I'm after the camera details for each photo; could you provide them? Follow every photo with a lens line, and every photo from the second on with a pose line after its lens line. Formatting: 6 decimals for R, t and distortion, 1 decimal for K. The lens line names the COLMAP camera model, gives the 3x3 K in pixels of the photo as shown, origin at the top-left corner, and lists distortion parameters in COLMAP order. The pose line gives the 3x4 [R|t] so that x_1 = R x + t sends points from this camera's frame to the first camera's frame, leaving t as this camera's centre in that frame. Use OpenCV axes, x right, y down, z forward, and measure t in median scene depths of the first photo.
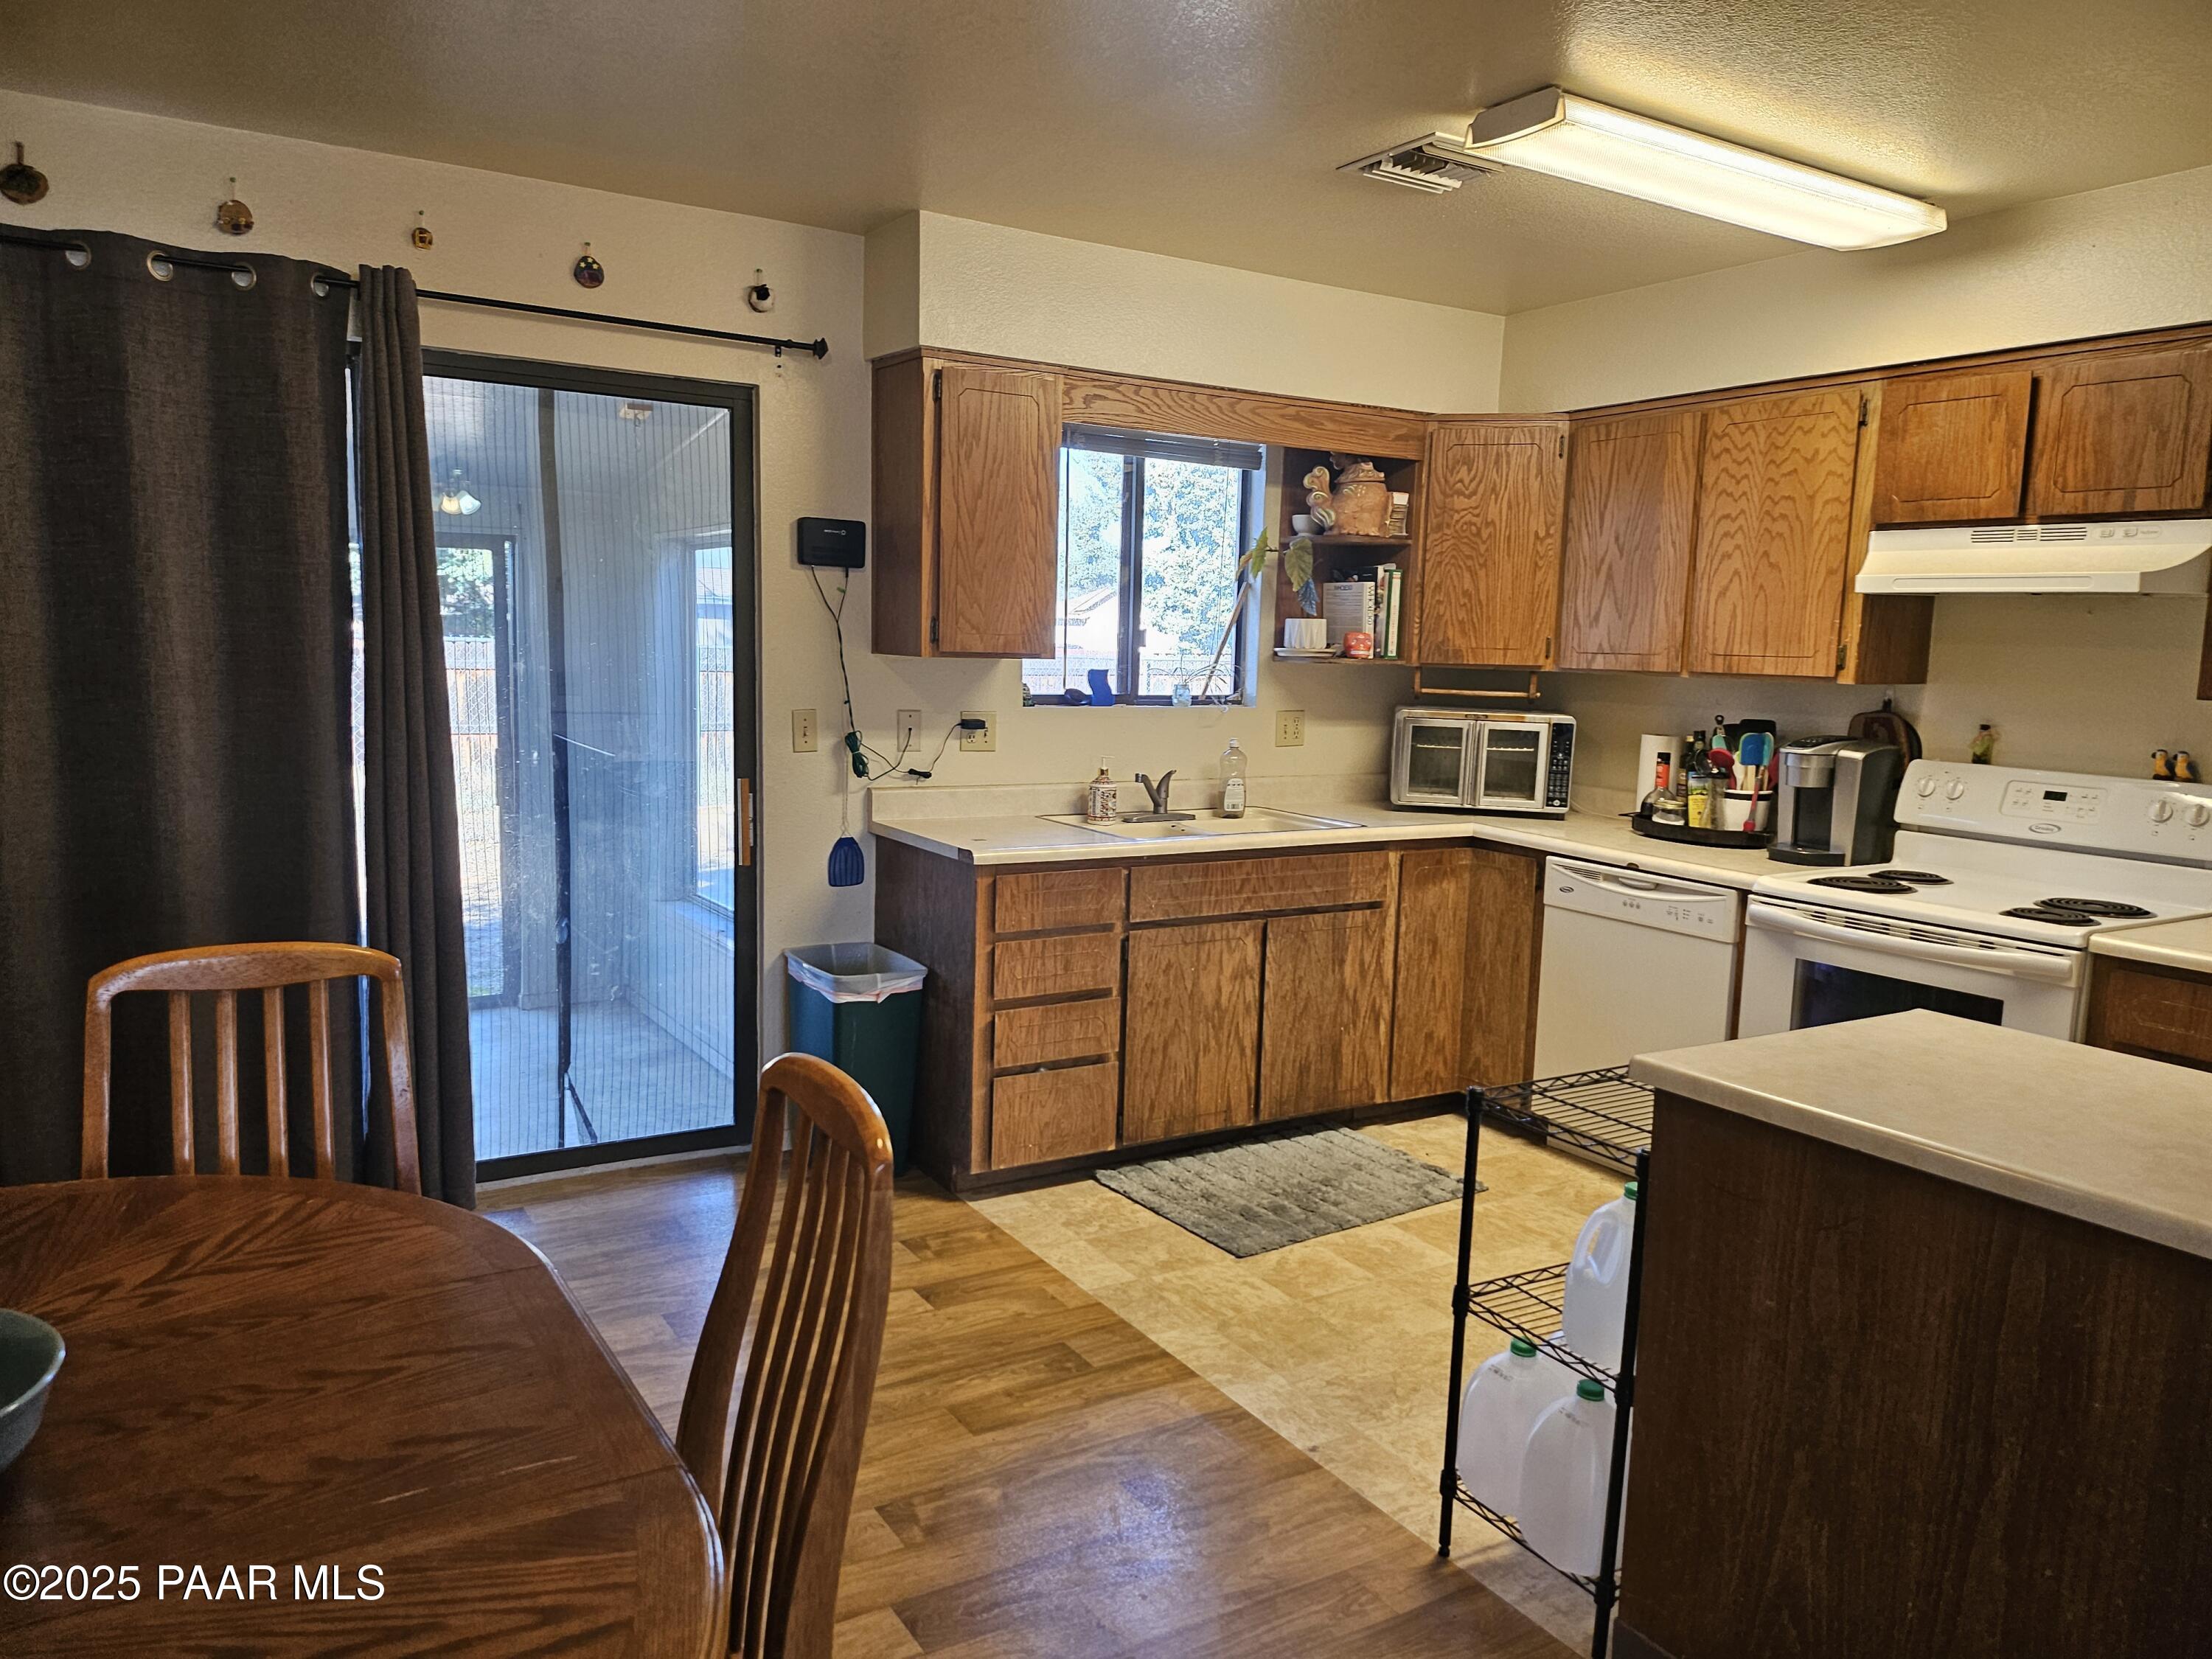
lens RADIAL K [[1547.1, 0, 1080.7], [0, 1547.1, 851.5], [0, 0, 1]] dist [0.080695, -0.092937]
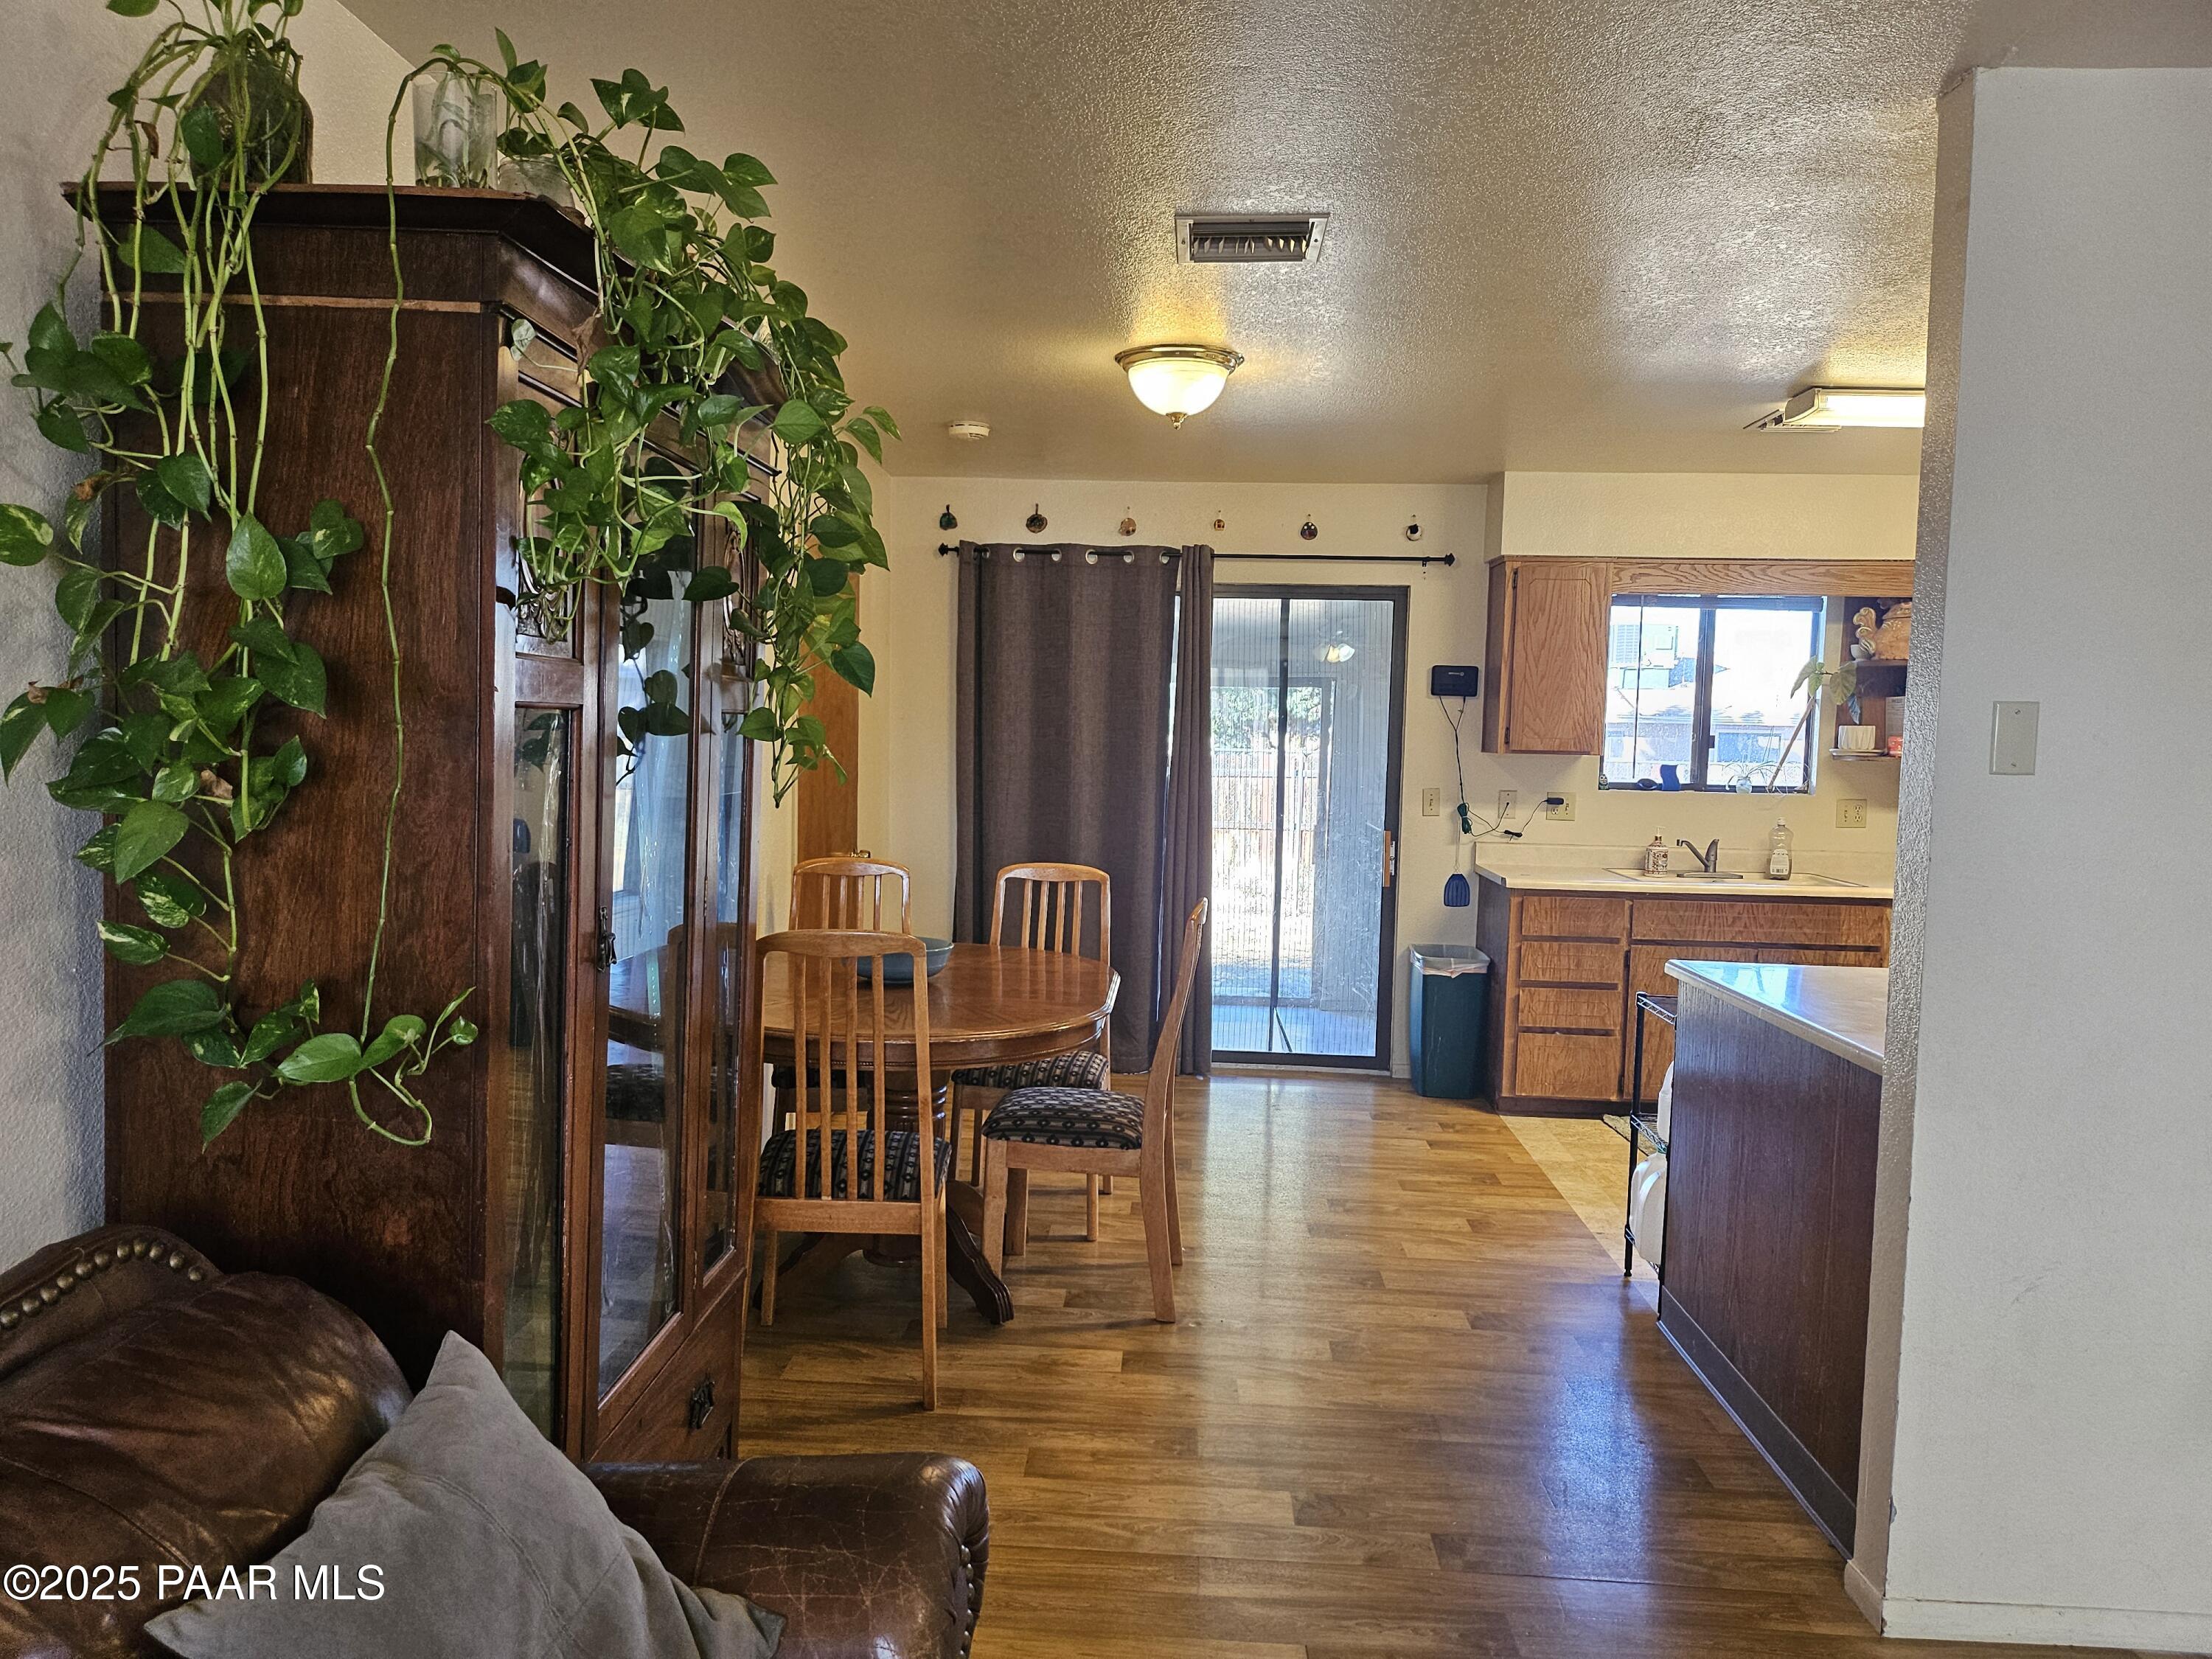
lens RADIAL K [[1547.1, 0, 1080.7], [0, 1547.1, 851.5], [0, 0, 1]] dist [0.080695, -0.092937]
pose [[0.819371, 0.036187, -0.572121, 0.443317], [-0.080072, 0.995447, -0.051713, 0.082624], [0.567644, 0.088183, 0.818538, -0.475953]]
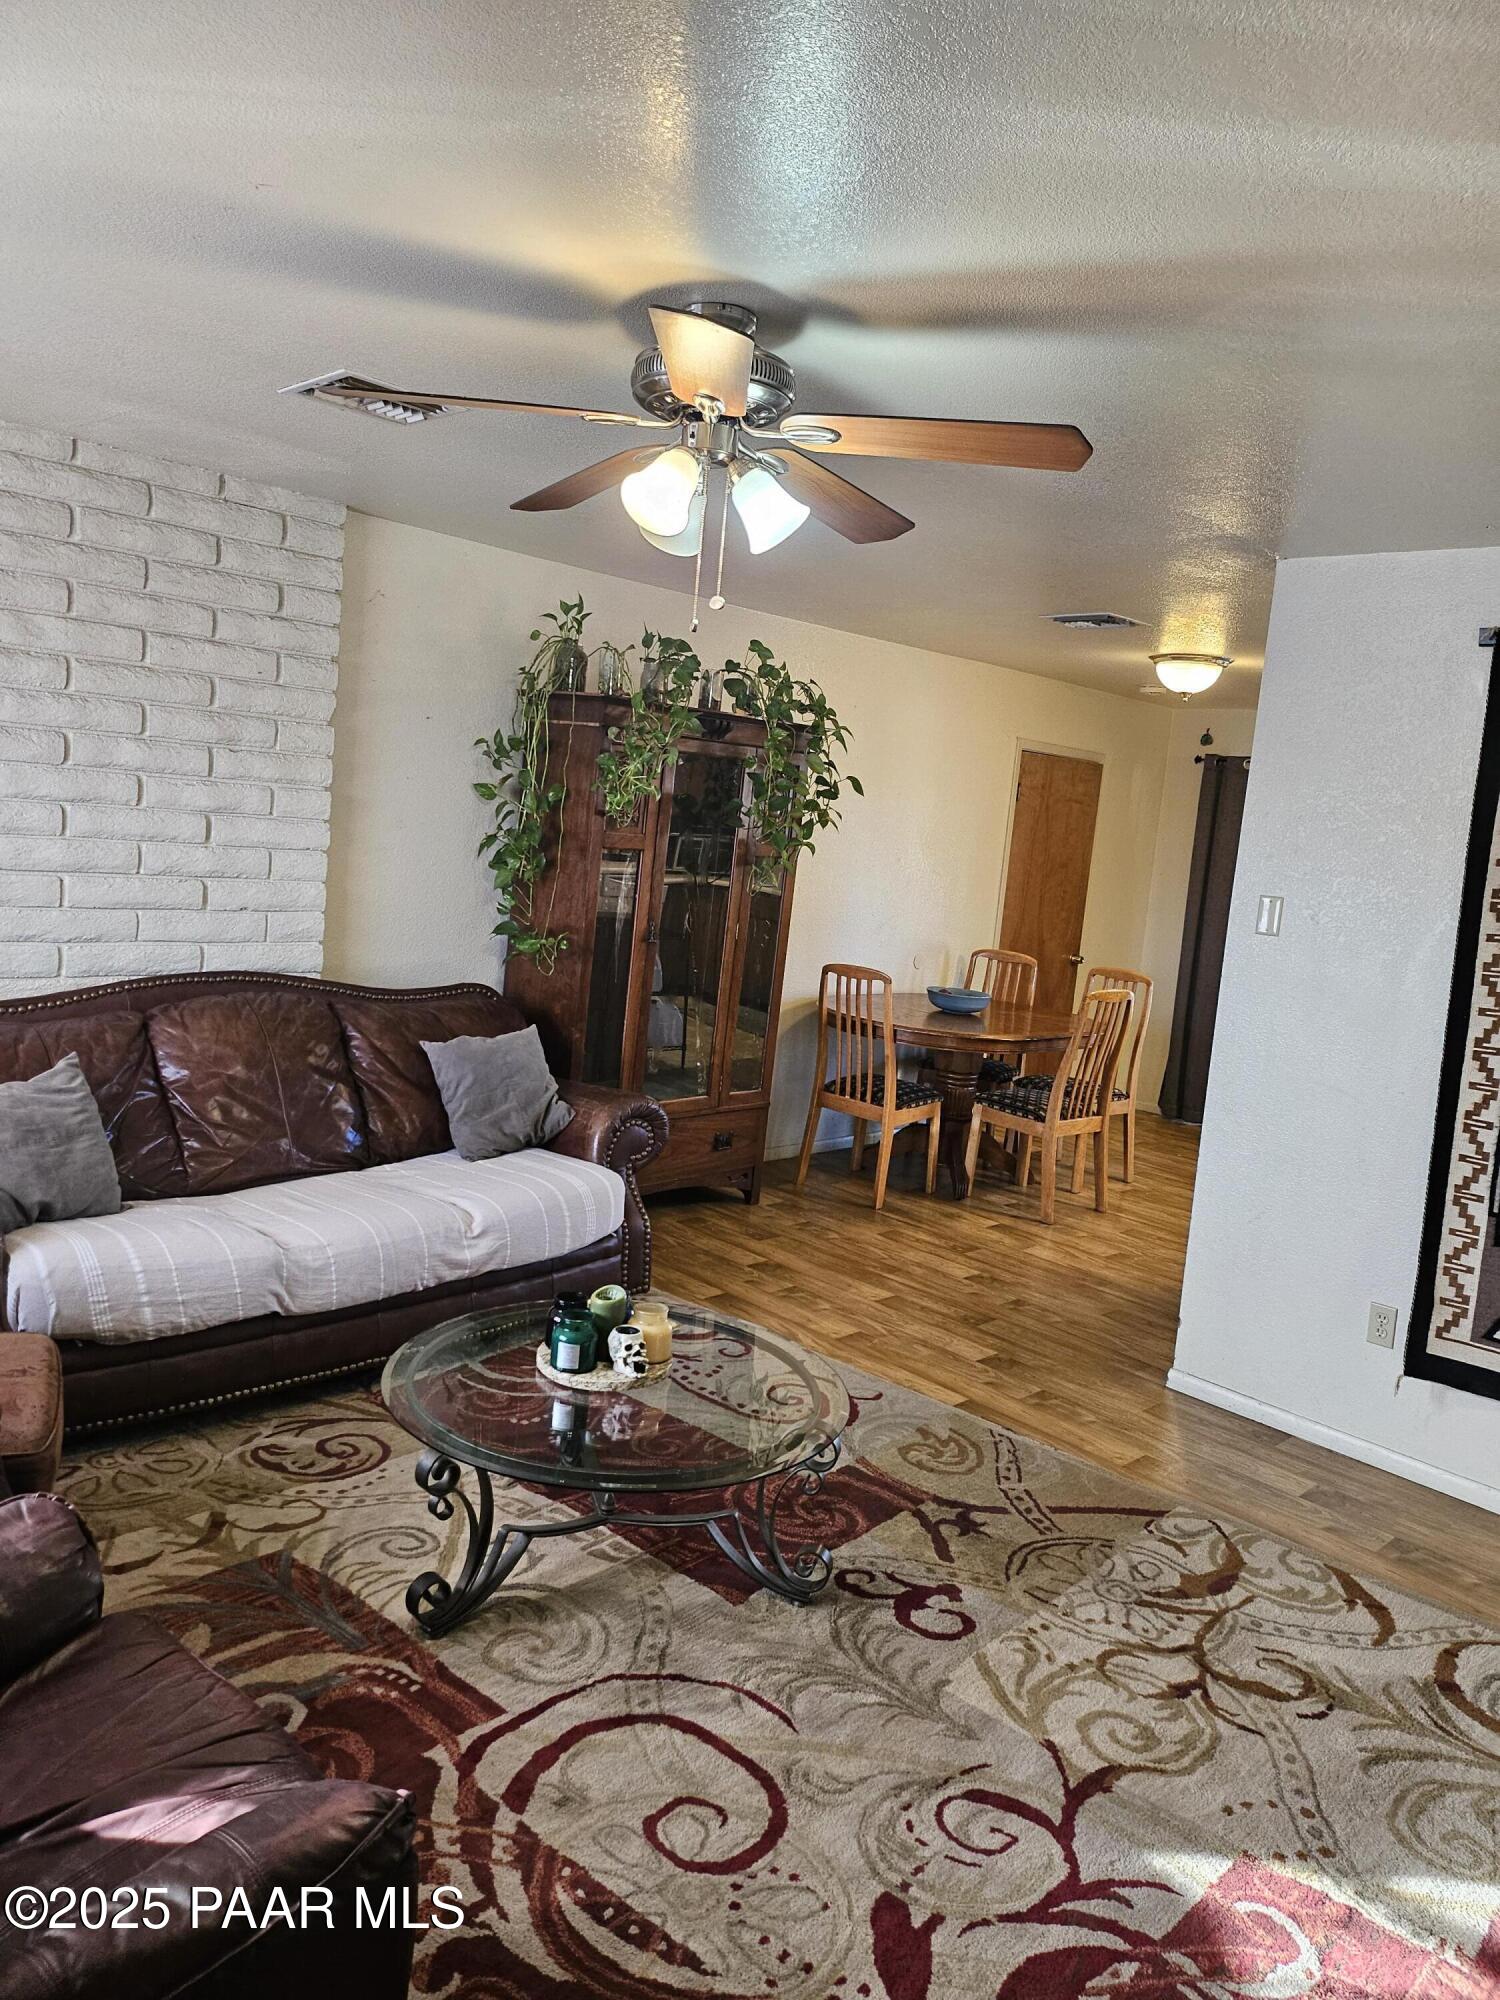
lens RADIAL K [[1398.8, 0, 750.0], [0, 1398.8, 1000.0], [0, 0, 1]] dist [0.080695, -0.092937]
pose [[0.221199, 0.117829, -0.968084, 1.351842], [-0.209570, 0.975226, 0.070814, 0.041764], [0.952445, 0.187217, 0.240412, -0.347064]]
